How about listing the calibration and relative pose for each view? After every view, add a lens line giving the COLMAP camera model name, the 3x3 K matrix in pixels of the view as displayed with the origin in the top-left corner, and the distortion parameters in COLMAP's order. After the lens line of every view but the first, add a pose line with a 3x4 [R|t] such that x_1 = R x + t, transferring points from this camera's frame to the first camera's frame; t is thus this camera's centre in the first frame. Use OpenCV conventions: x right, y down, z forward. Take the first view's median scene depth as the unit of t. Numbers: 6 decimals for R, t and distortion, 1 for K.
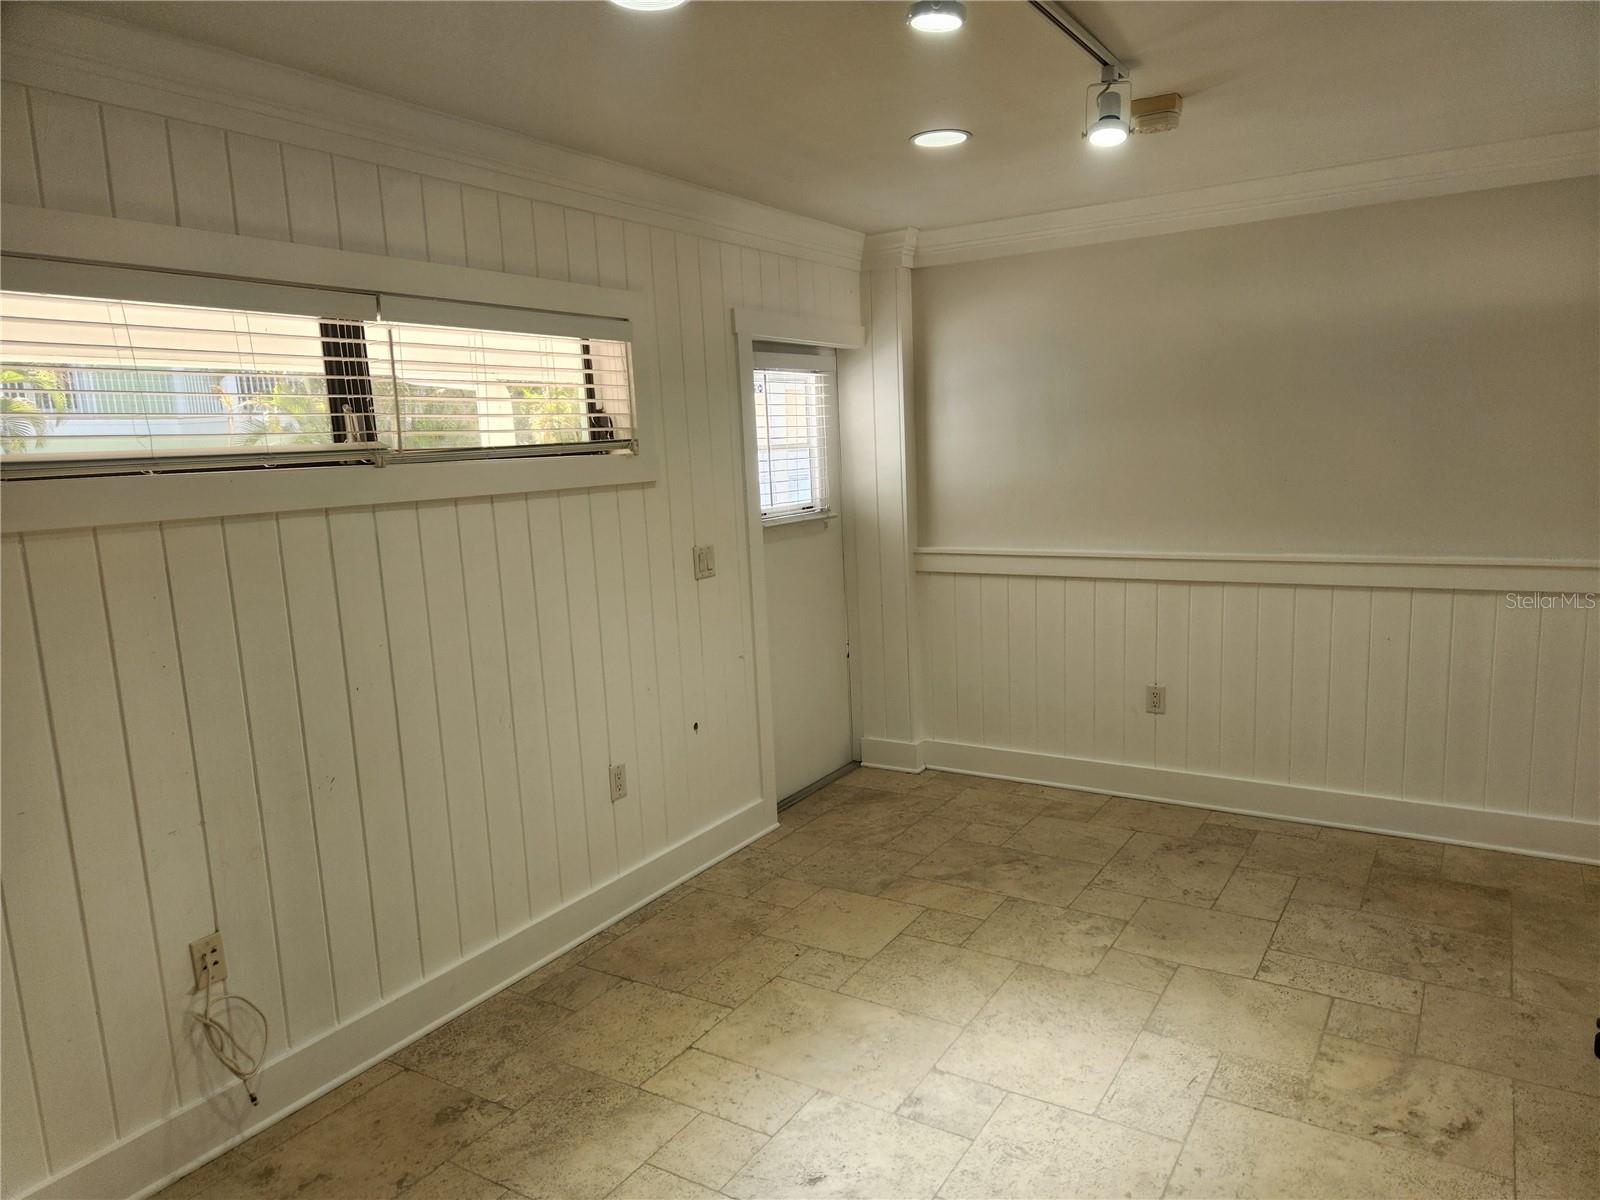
lens RADIAL K [[1073.4, 0, 830.0], [0, 1073.4, 616.5], [0, 0, 1]] dist [0.077958, -0.066583]
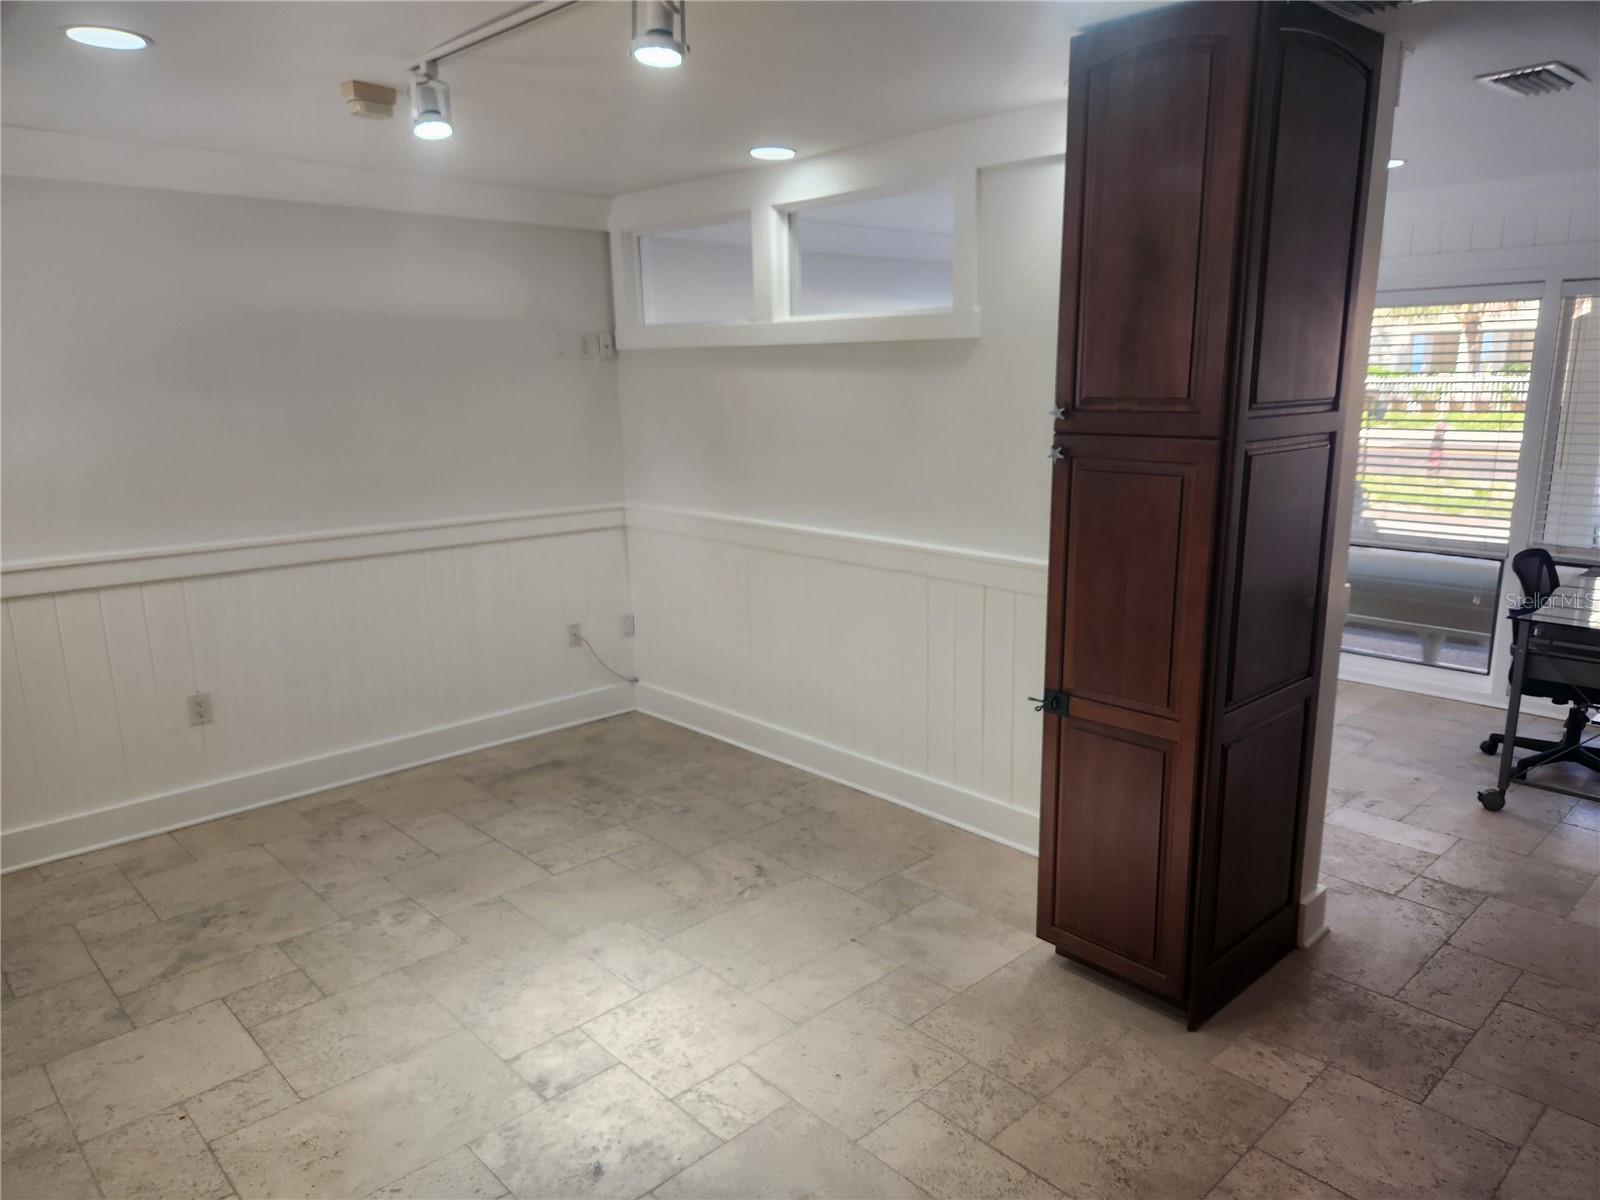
lens RADIAL K [[1073.4, 0, 822.6], [0, 1073.4, 628.4], [0, 0, 1]] dist [0.077958, -0.066583]
pose [[0.256322, -0.188096, 0.948113, -0.638183], [0.157041, 0.975955, 0.151164, -0.069878], [-0.953749, 0.110146, 0.279697, 0.363496]]
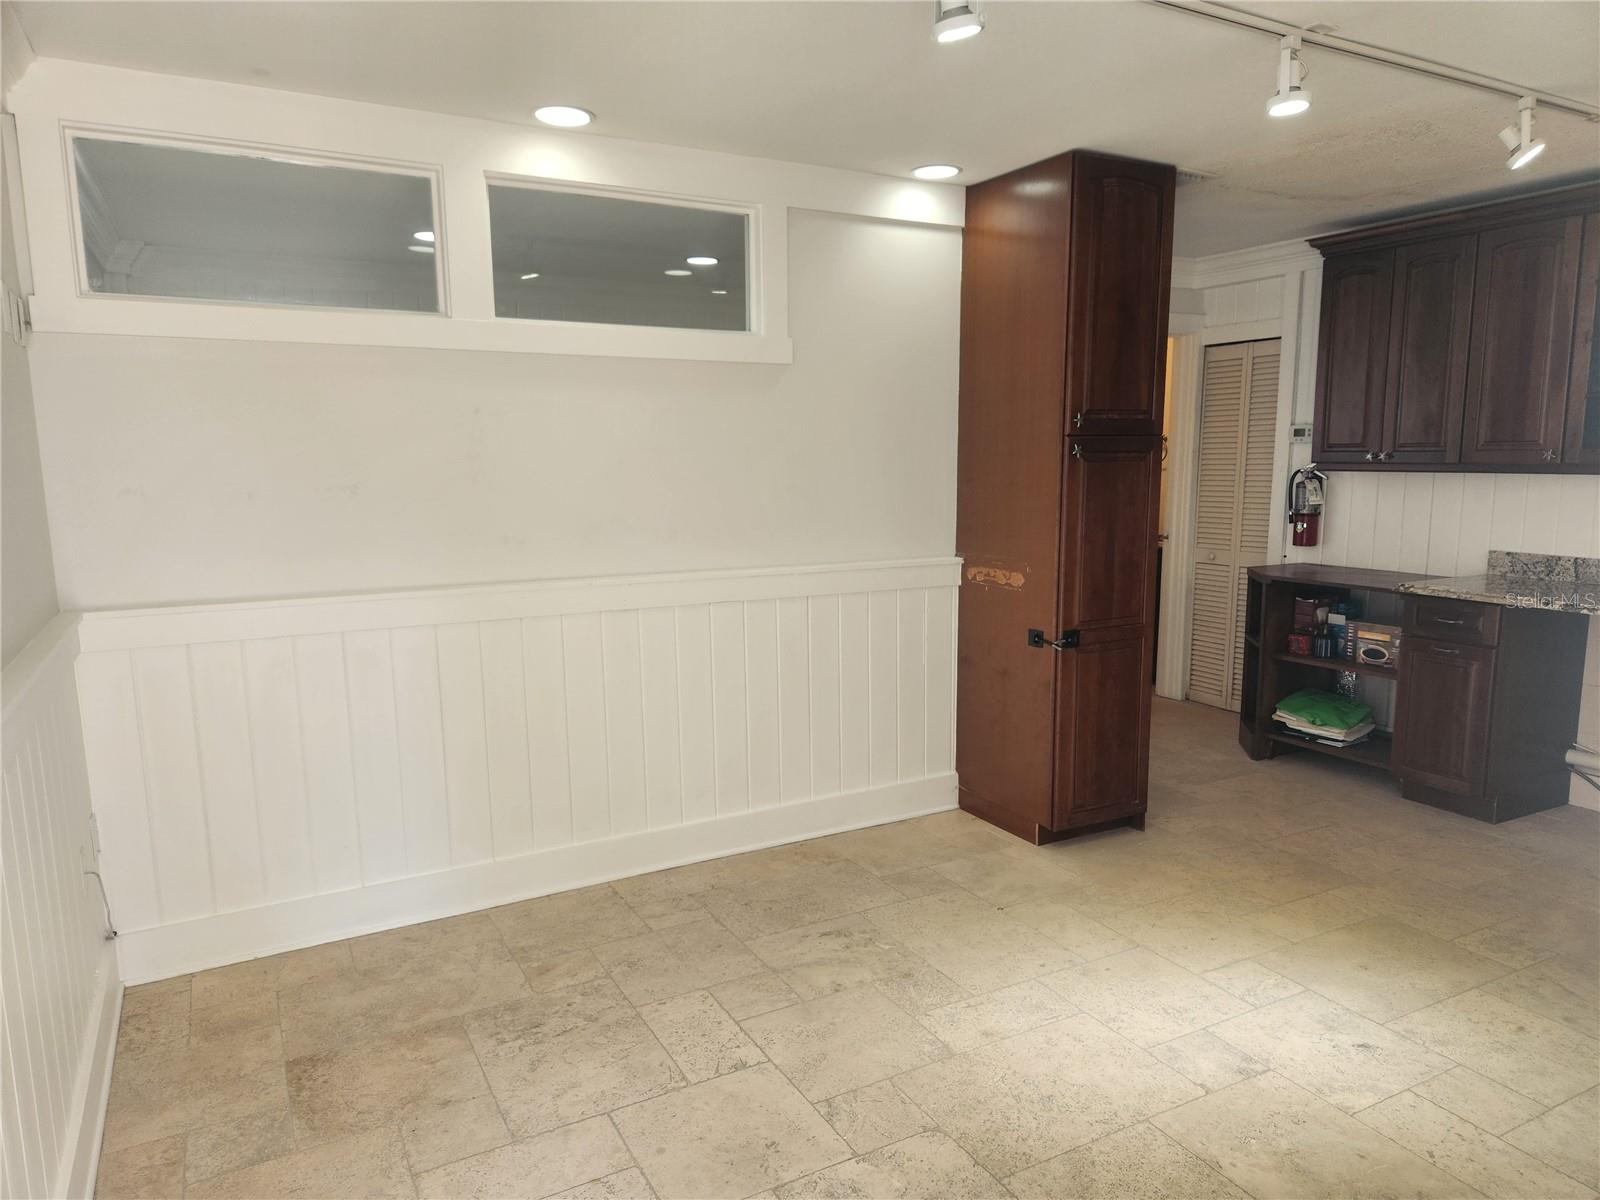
lens RADIAL K [[1073.4, 0, 823.6], [0, 1073.4, 617.4], [0, 0, 1]] dist [0.077958, -0.066583]
pose [[-0.869836, -0.028684, 0.492507, -0.058067], [0.120444, 0.955752, 0.268386, -0.229256], [-0.478413, 0.292772, -0.827893, 1.634674]]
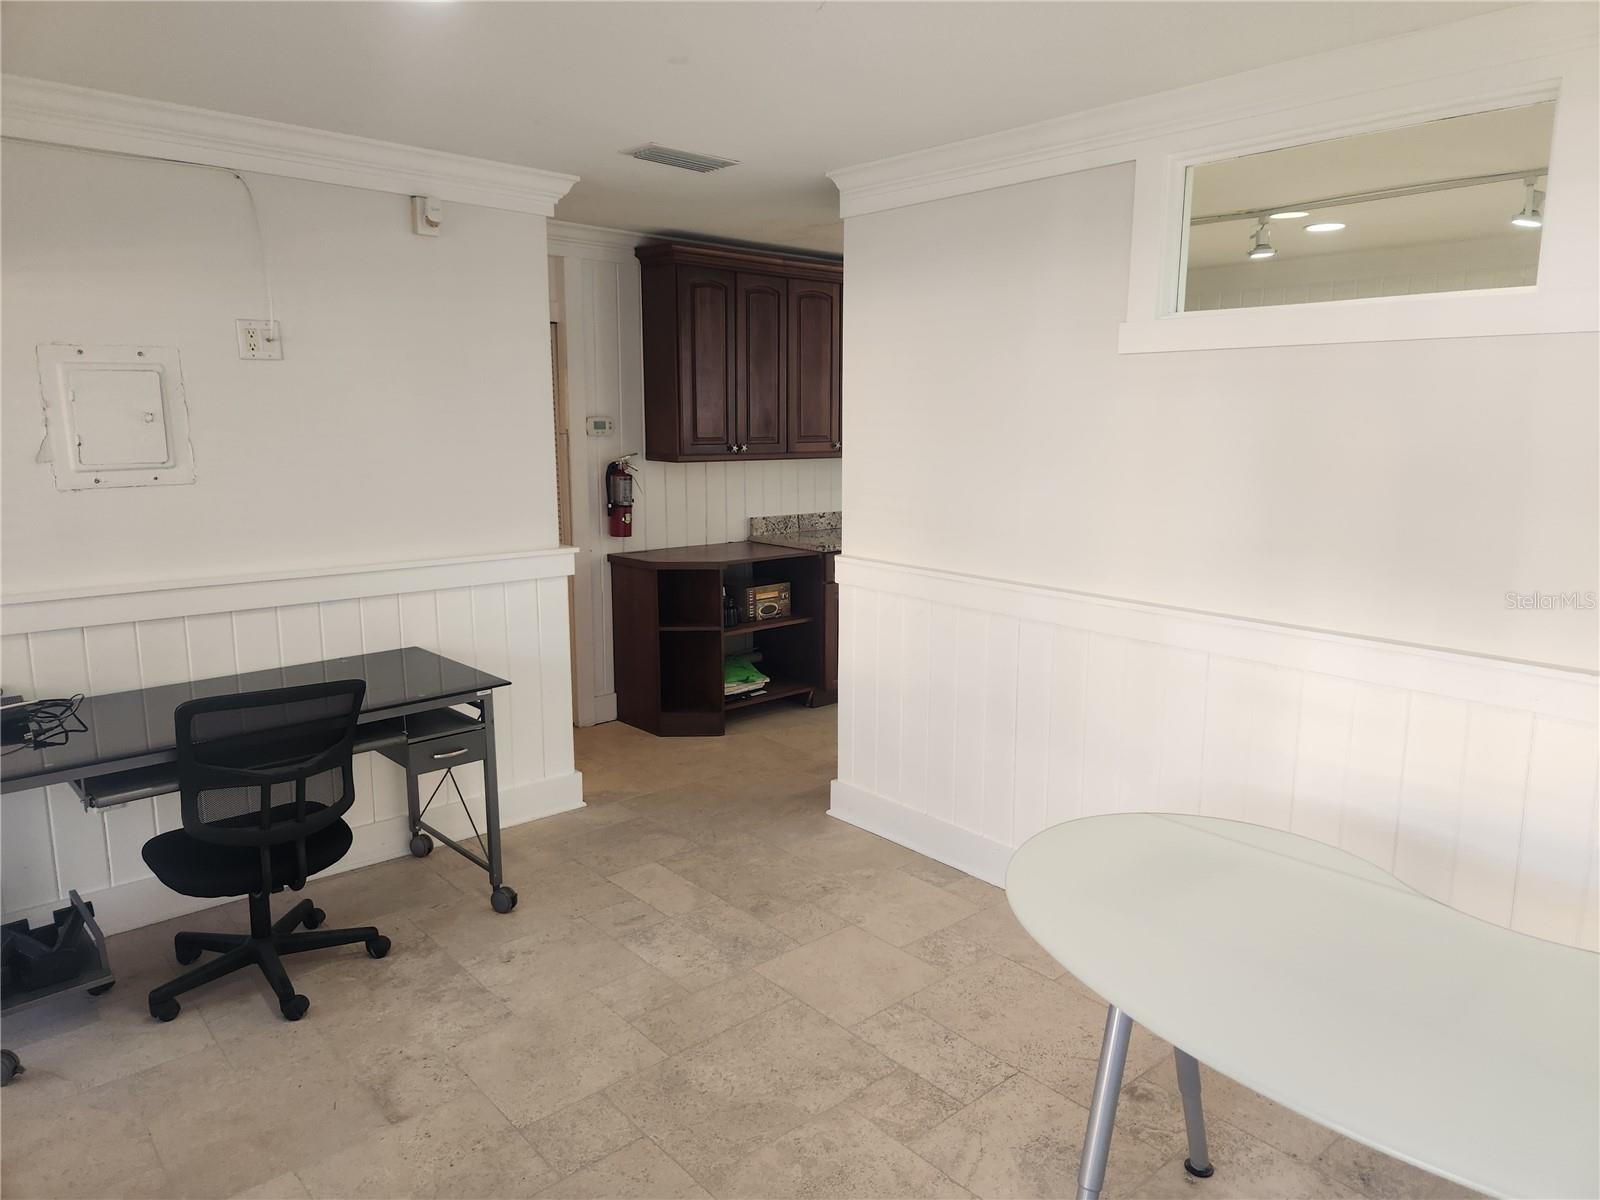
lens RADIAL K [[1073.4, 0, 831.6], [0, 1073.4, 602.2], [0, 0, 1]] dist [0.077958, -0.066583]
pose [[-0.283314, 0.205733, -0.936700, 1.783355], [-0.146484, 0.955975, 0.254272, -0.170840], [0.947774, 0.209250, -0.240705, 0.515175]]
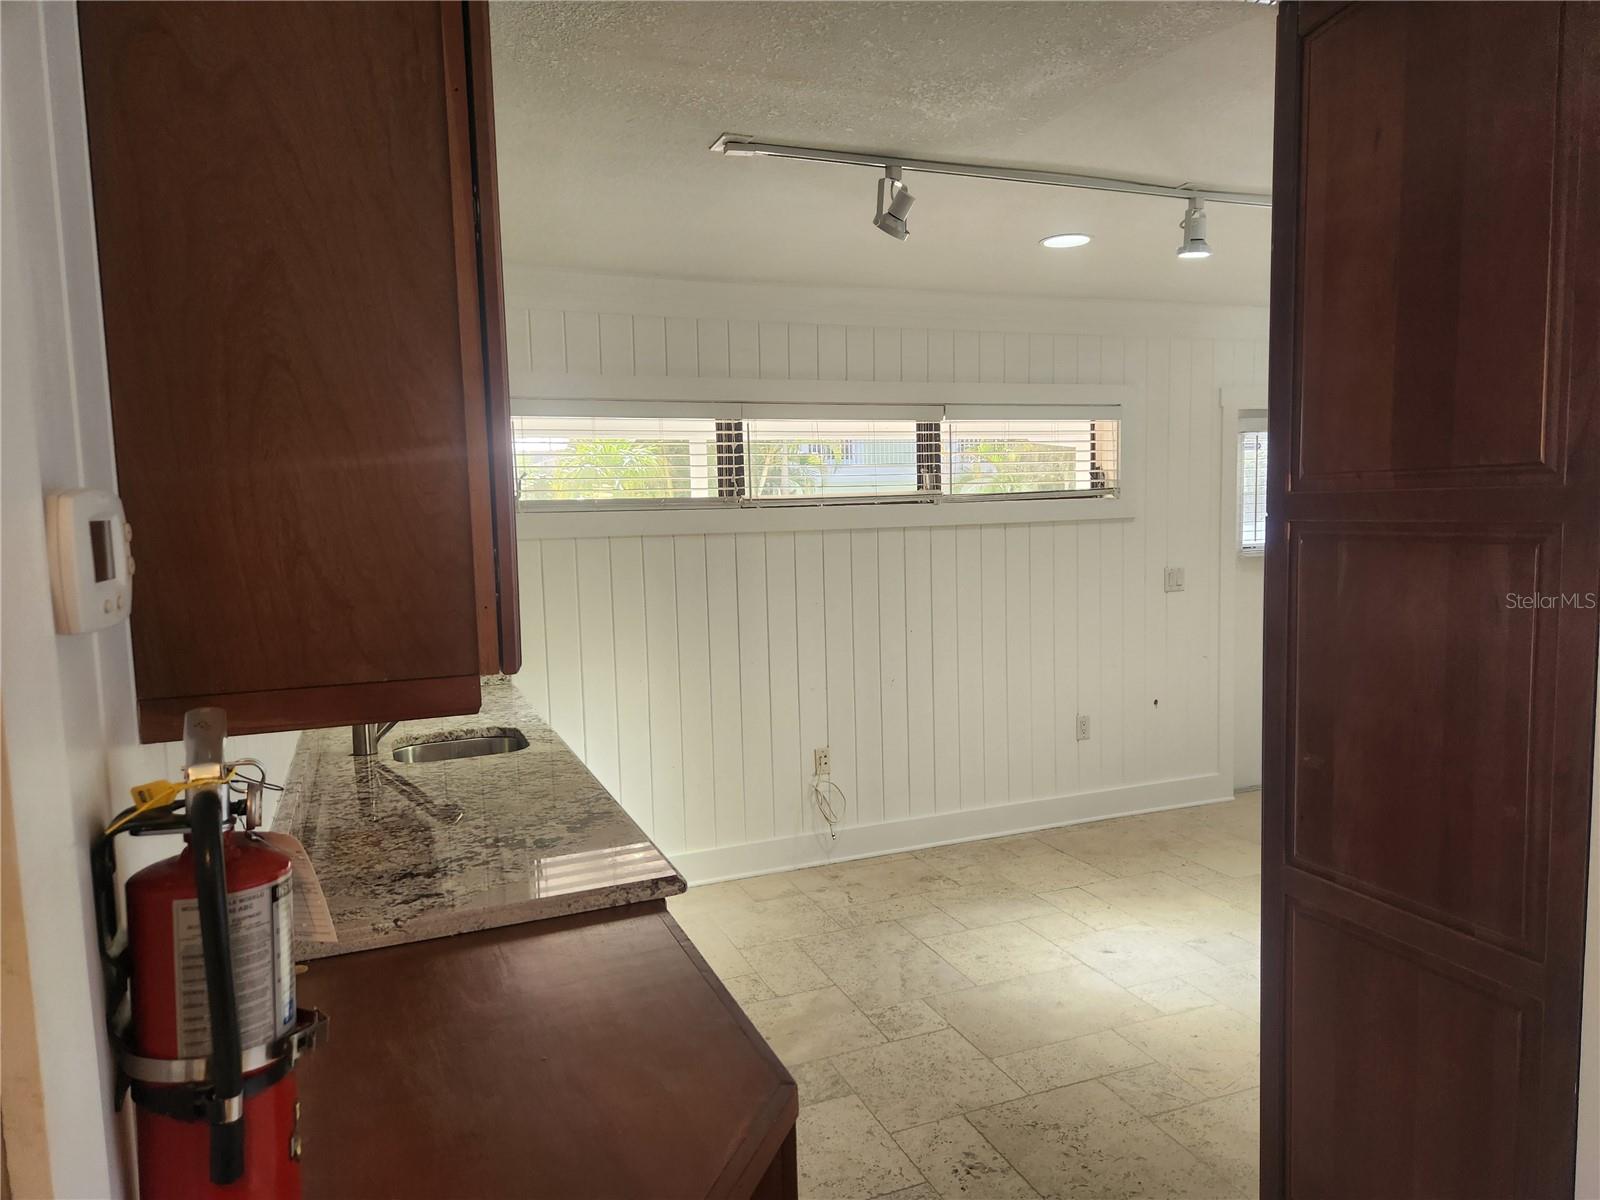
lens RADIAL K [[1073.4, 0, 820.7], [0, 1073.4, 616.1], [0, 0, 1]] dist [0.077958, -0.066583]
pose [[0.806631, 0.081312, -0.585435, 0.420362], [-0.103445, 0.994625, -0.004385, 0.060239], [0.581932, 0.064097, 0.810707, -0.444158]]
